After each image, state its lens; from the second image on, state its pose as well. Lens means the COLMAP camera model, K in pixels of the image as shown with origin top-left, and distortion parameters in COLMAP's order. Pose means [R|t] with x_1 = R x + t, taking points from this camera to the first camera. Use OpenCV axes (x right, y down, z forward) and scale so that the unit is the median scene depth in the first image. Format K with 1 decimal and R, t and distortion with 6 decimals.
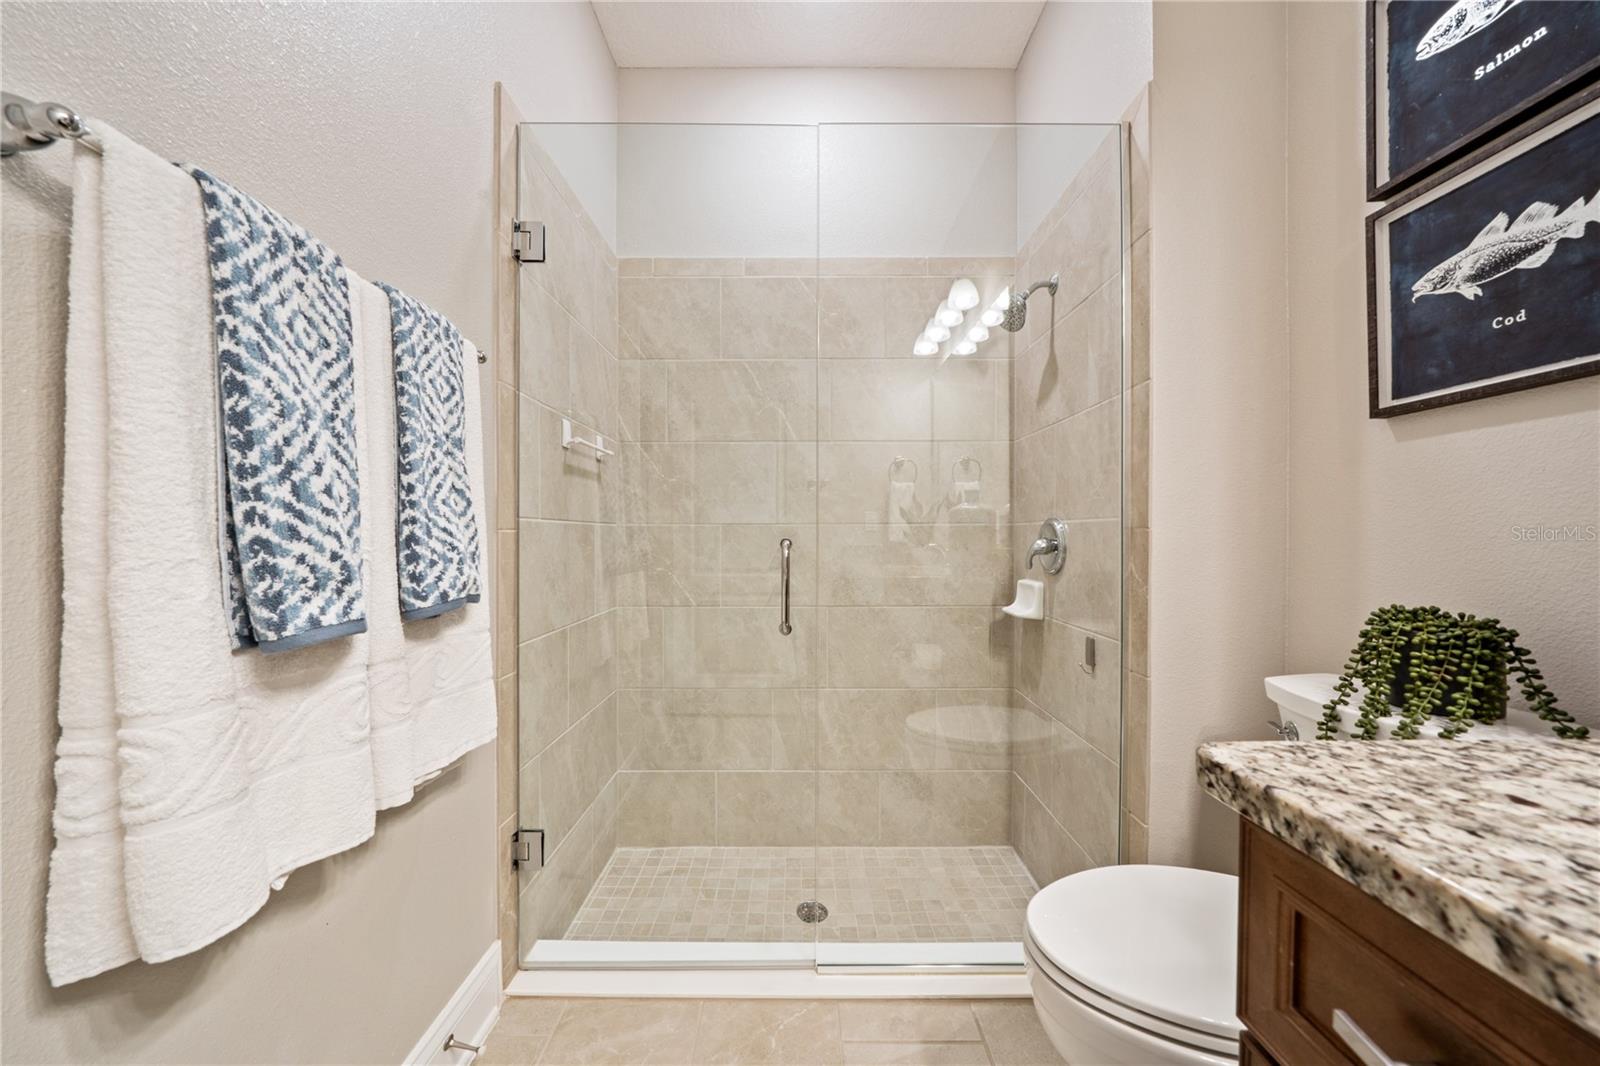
lens RADIAL K [[549.0, 0, 795.4], [0, 549.0, 540.1], [0, 0, 1]] dist [-0.007723, 0.000172]
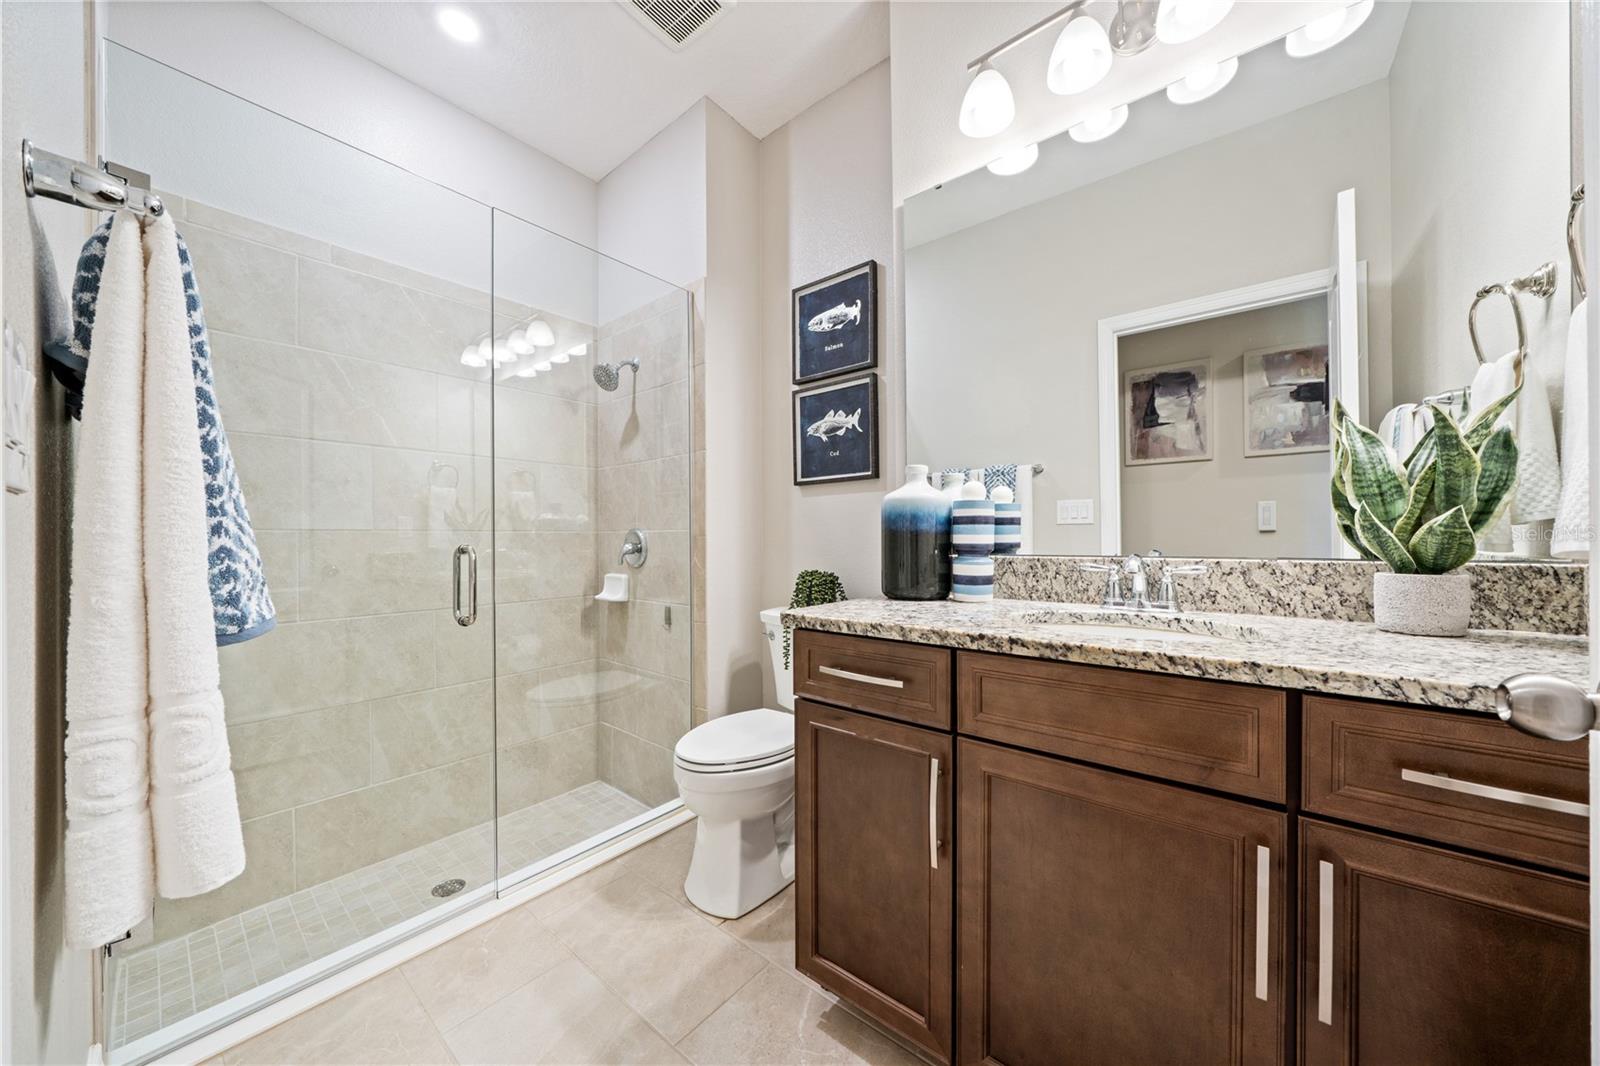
lens RADIAL K [[549.0, 0, 795.4], [0, 549.0, 540.1], [0, 0, 1]] dist [-0.007723, 0.000172]
pose [[0.642176, -0.004690, 0.766543, -0.487700], [0.011113, 0.999933, -0.003191, -0.000849], [-0.766477, 0.010568, 0.642185, -0.318787]]
